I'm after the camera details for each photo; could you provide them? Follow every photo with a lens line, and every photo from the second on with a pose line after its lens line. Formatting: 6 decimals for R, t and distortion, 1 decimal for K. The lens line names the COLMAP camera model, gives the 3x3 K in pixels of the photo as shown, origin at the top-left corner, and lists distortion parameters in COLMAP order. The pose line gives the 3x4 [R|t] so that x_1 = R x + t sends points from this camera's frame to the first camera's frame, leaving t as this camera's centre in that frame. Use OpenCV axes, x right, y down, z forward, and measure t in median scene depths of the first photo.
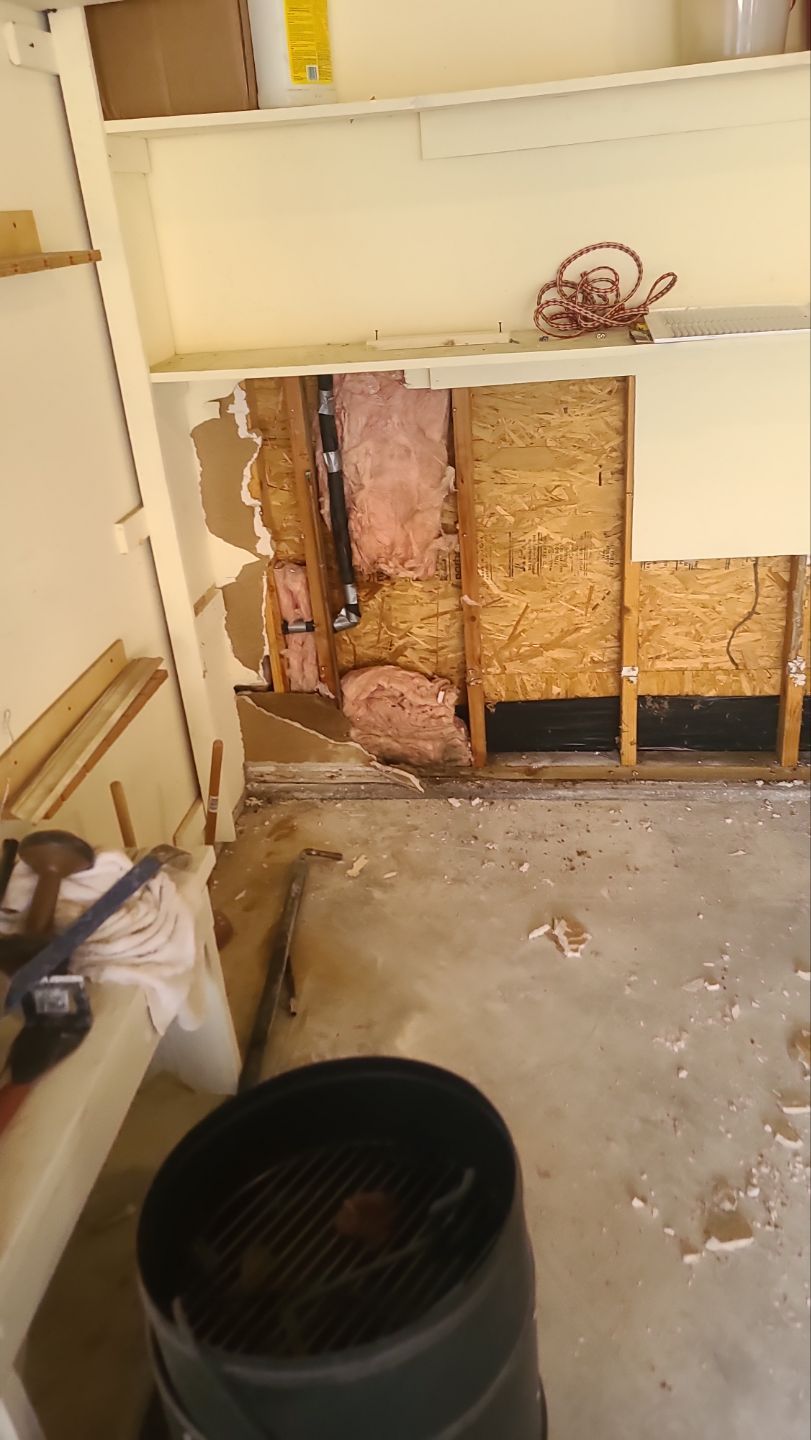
lens RADIAL K [[1043.6, 0, 395.4], [0, 1043.6, 720.1], [0, 0, 1]] dist [0.097886, -0.093894]
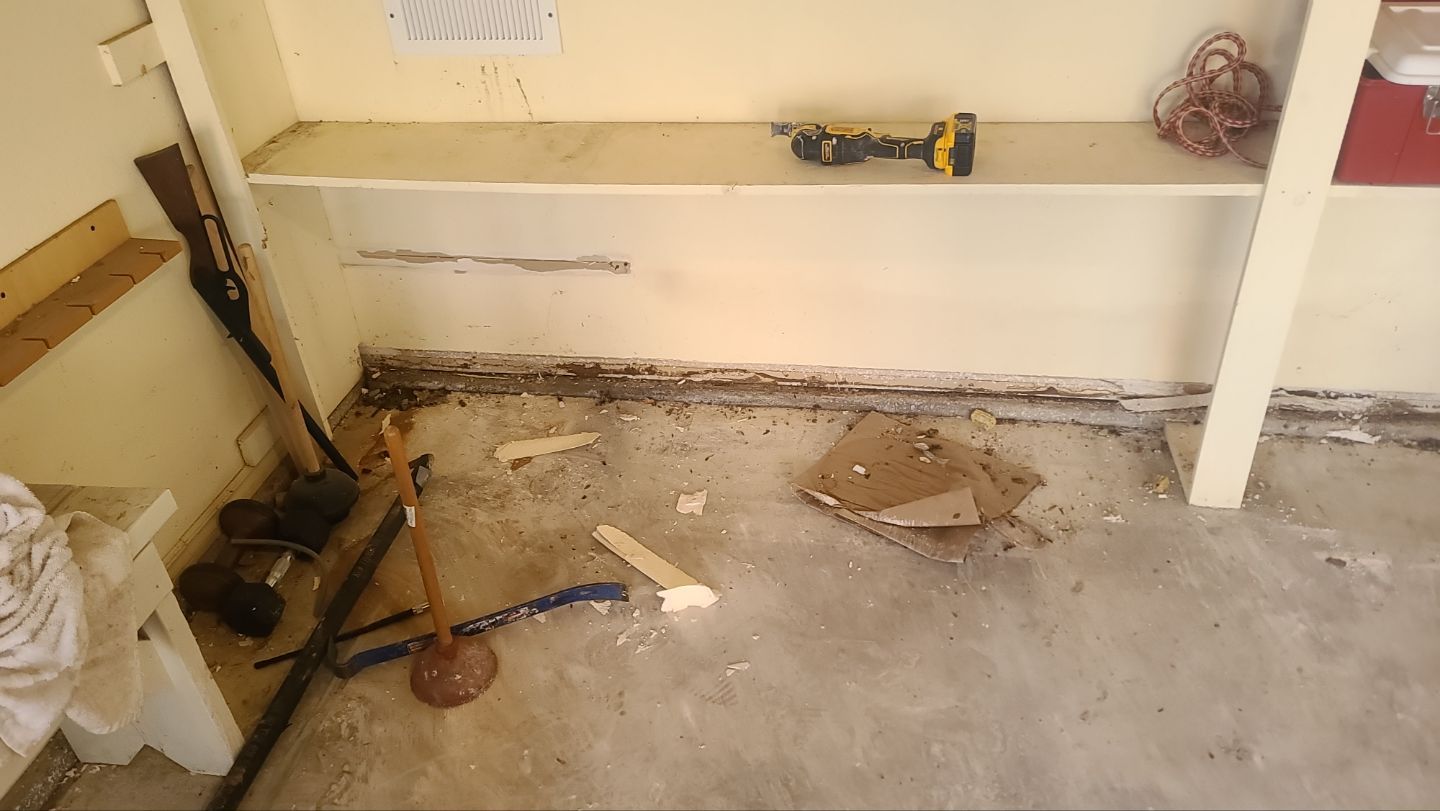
lens RADIAL K [[1048.2, 0, 710.3], [0, 1048.2, 414.0], [0, 0, 1]] dist [0.085993, -0.069431]
pose [[0.999341, 0.036206, 0.002451, 0.156737], [-0.036171, 0.988385, 0.147606, -0.045899], [0.002921, -0.147598, 0.989043, 0.167941]]
